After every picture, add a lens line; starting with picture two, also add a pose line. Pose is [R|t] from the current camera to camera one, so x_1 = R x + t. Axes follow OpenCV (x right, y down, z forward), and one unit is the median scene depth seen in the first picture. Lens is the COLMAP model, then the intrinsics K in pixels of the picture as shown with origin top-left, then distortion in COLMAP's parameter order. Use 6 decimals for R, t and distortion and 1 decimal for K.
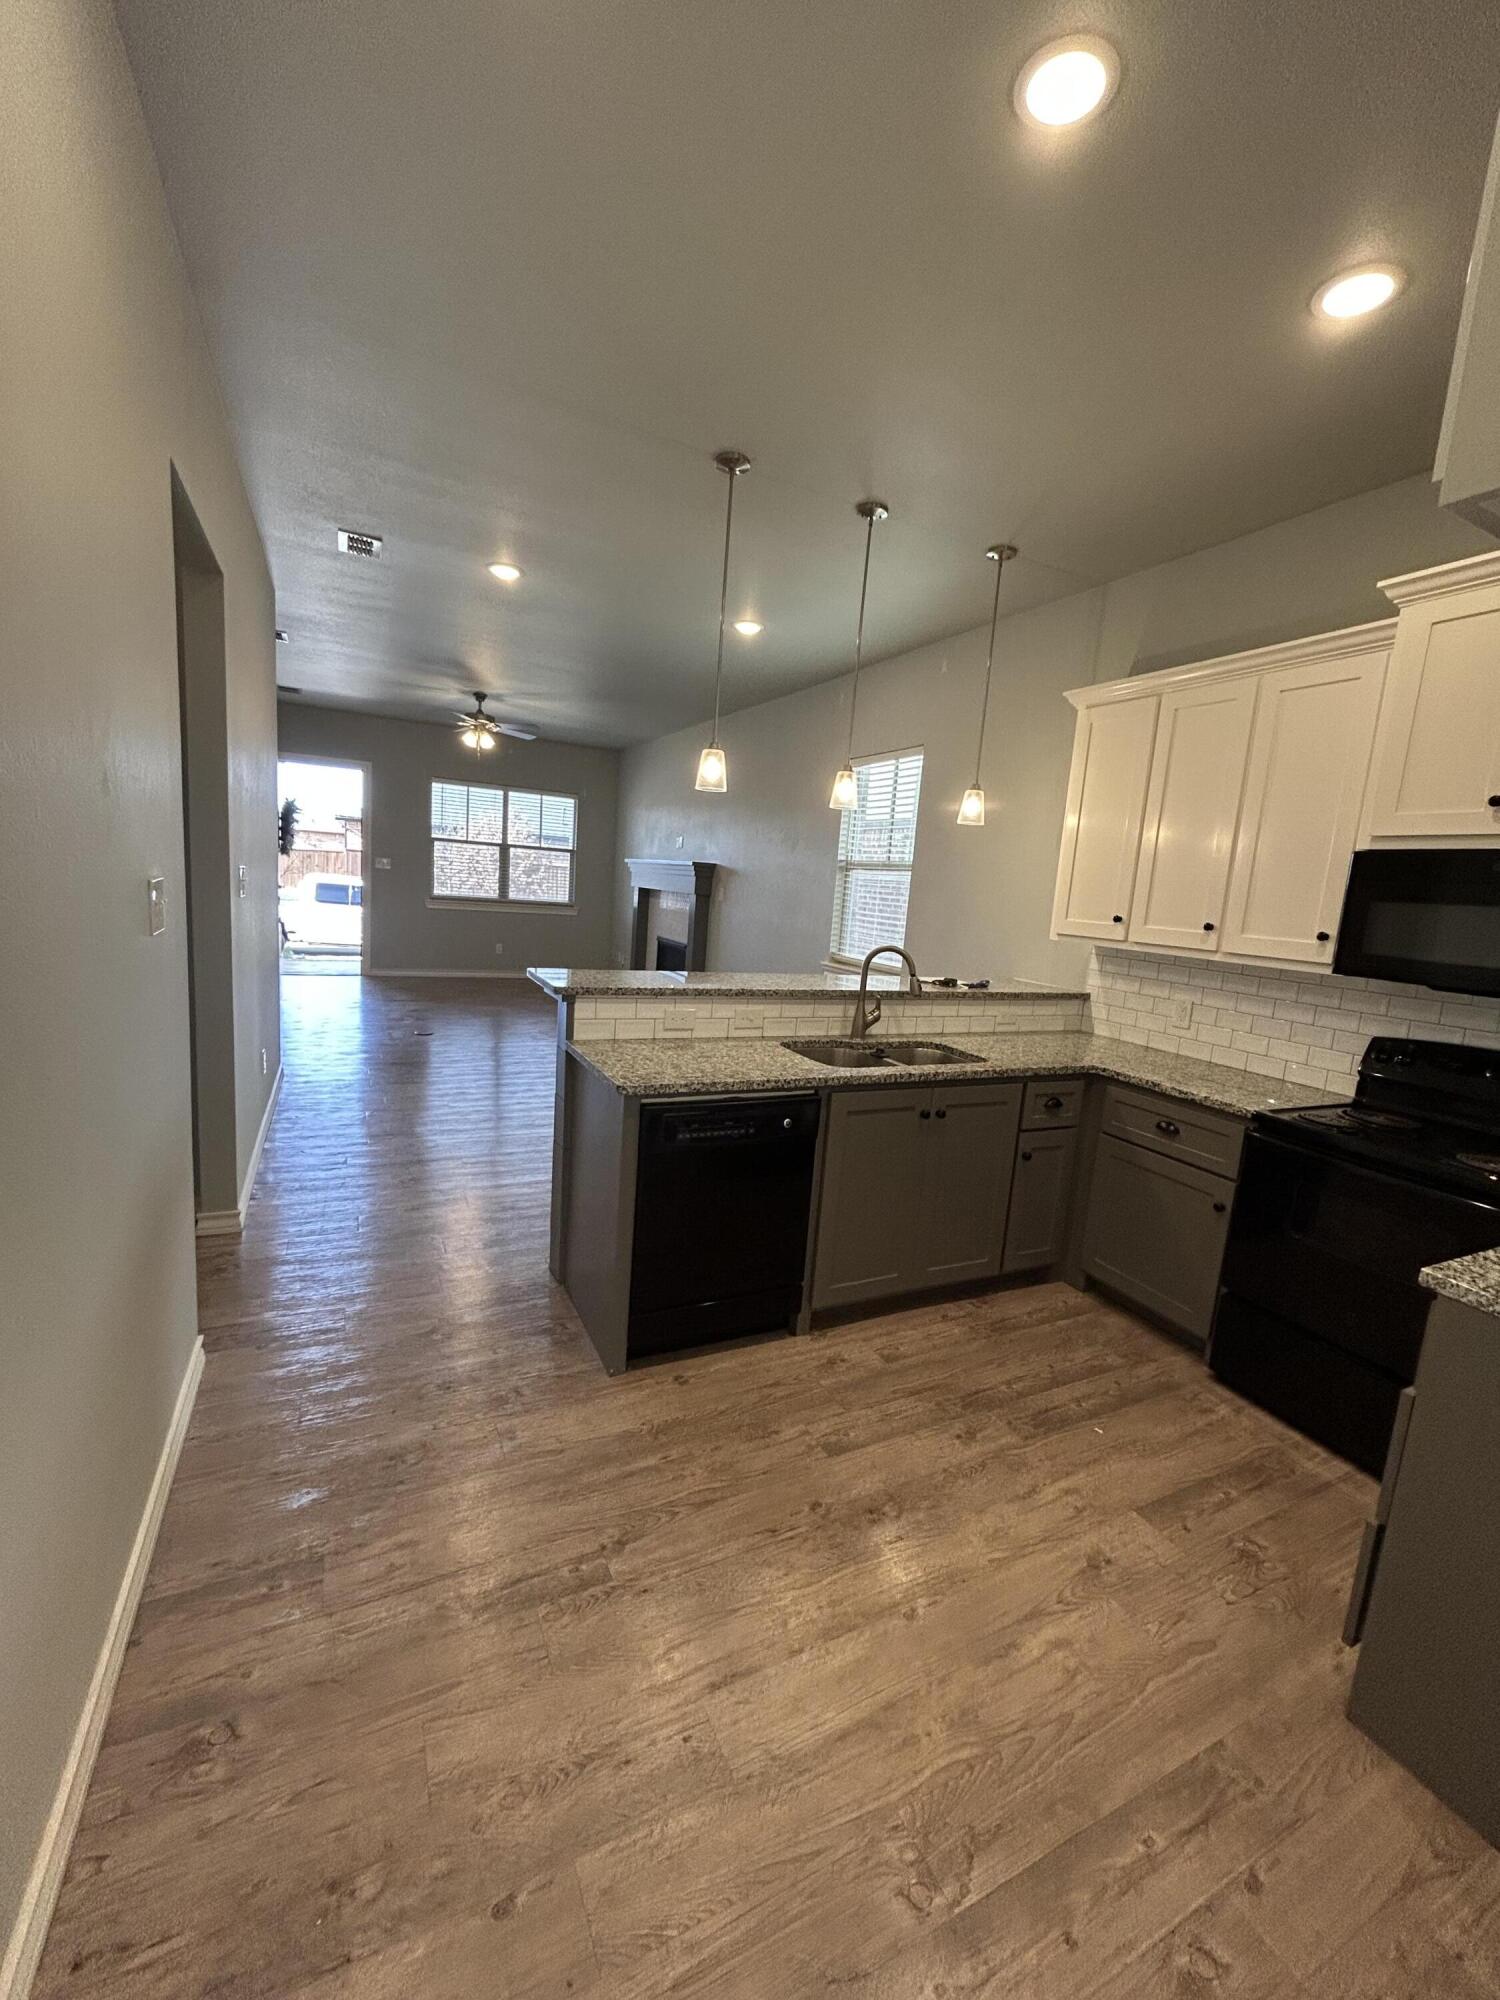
lens RADIAL K [[802.9, 0, 747.7], [0, 802.9, 997.9], [0, 0, 1]] dist [0.000517, 0.000796]
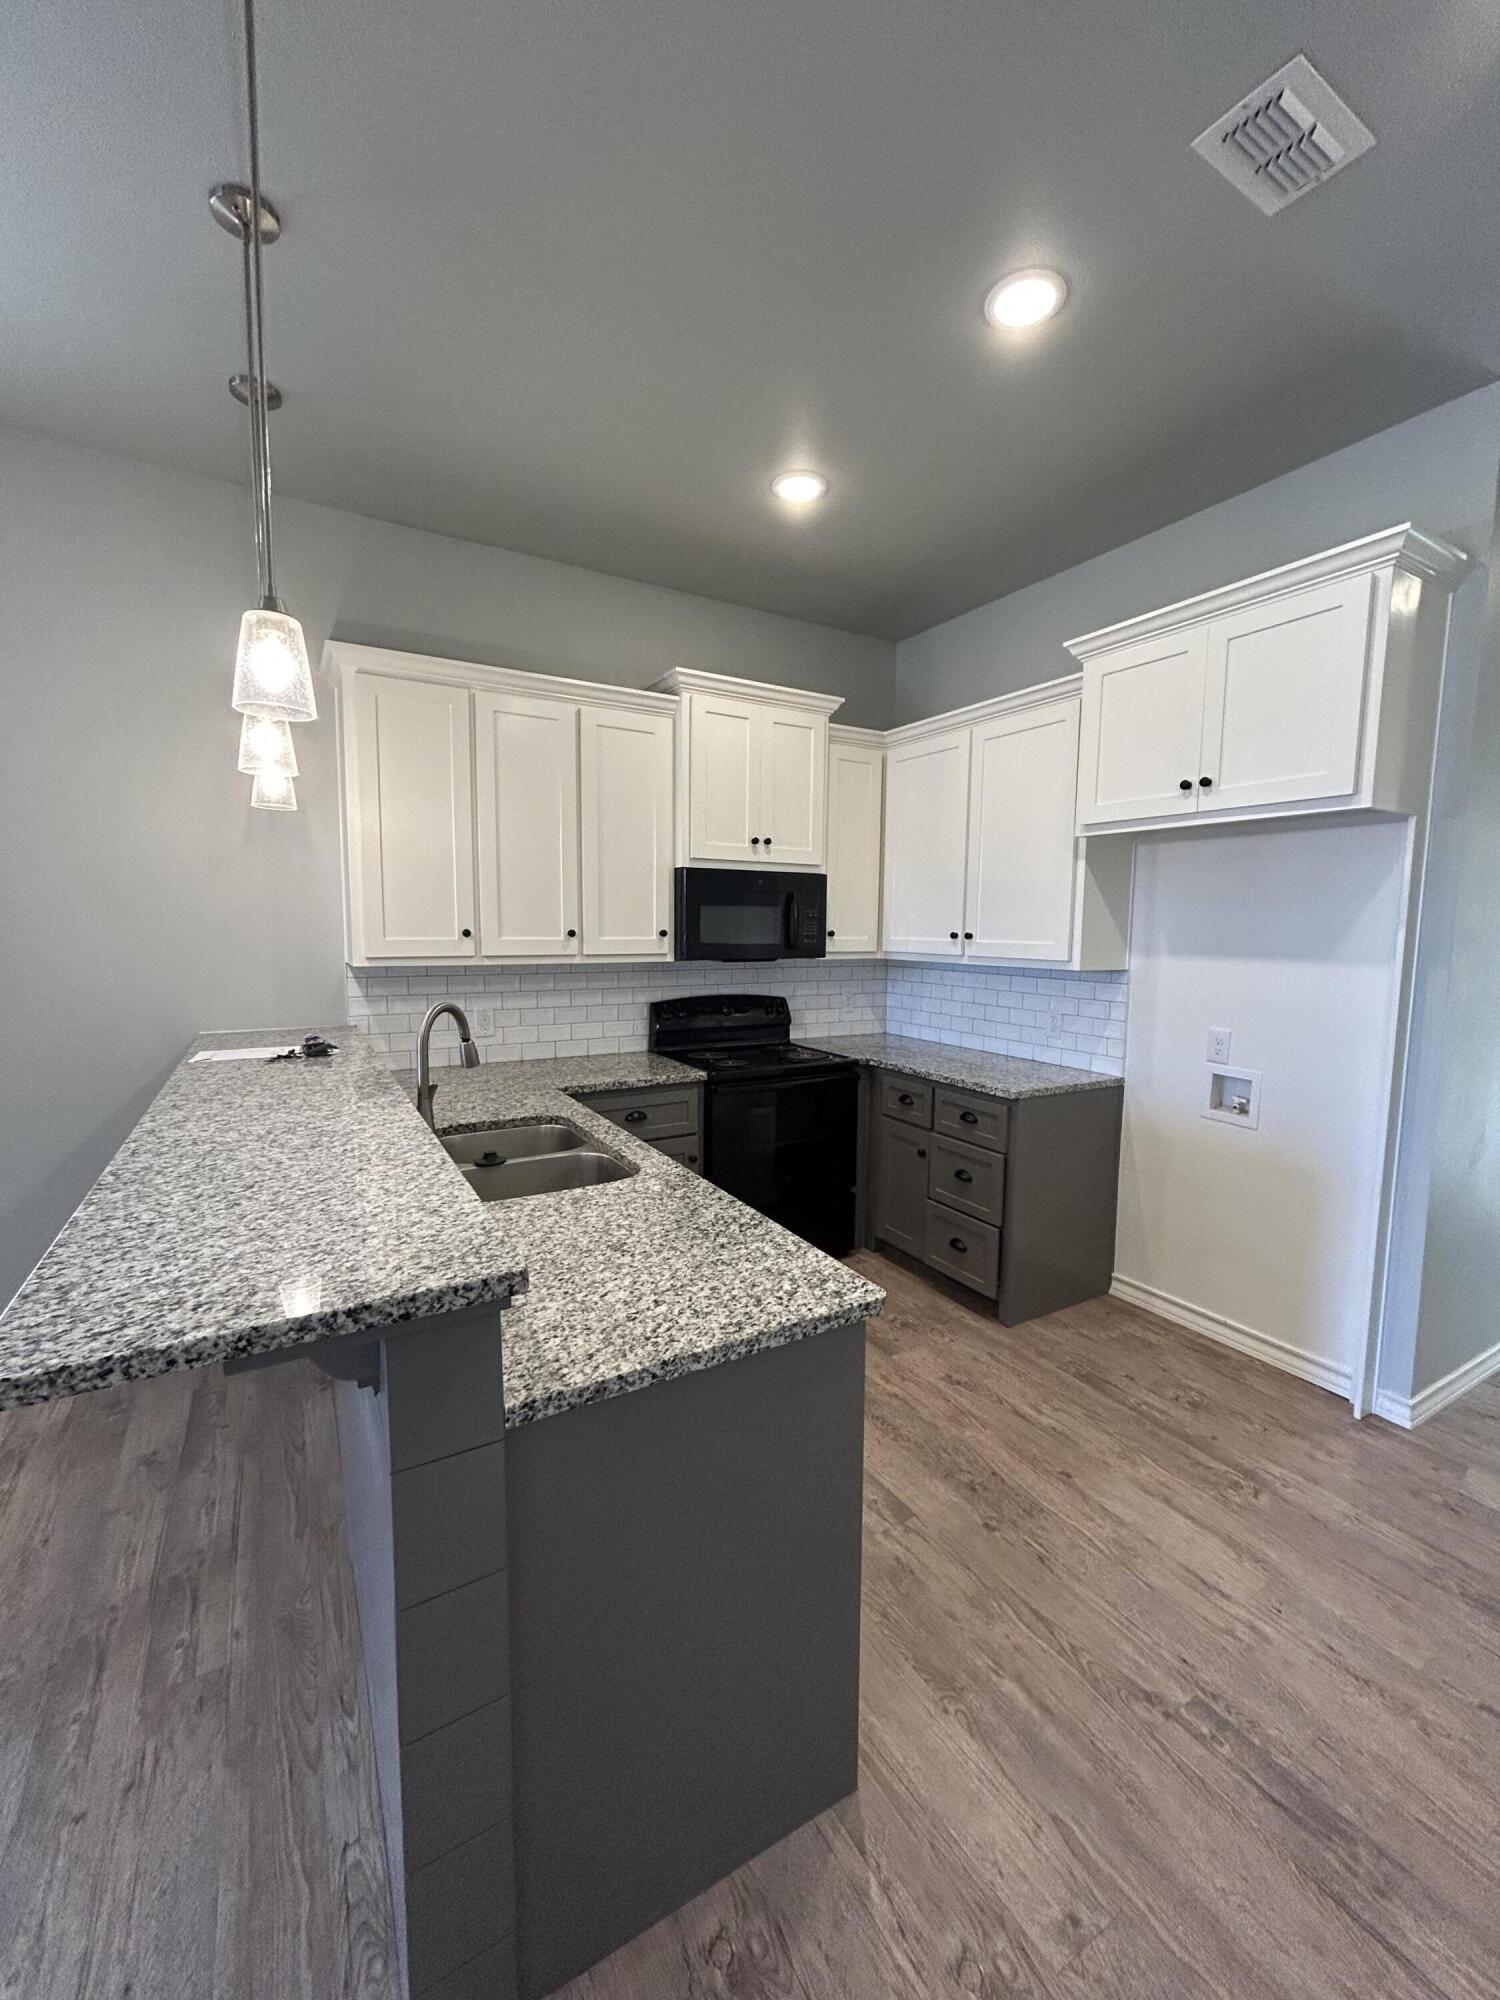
lens RADIAL K [[802.9, 0, 748.1], [0, 802.9, 1005.9], [0, 0, 1]] dist [0.000517, 0.000796]
pose [[-0.066615, -0.180374, 0.981340, -0.632150], [0.127675, 0.973898, 0.187673, -0.202888], [-0.989576, 0.137795, -0.041847, 1.012001]]
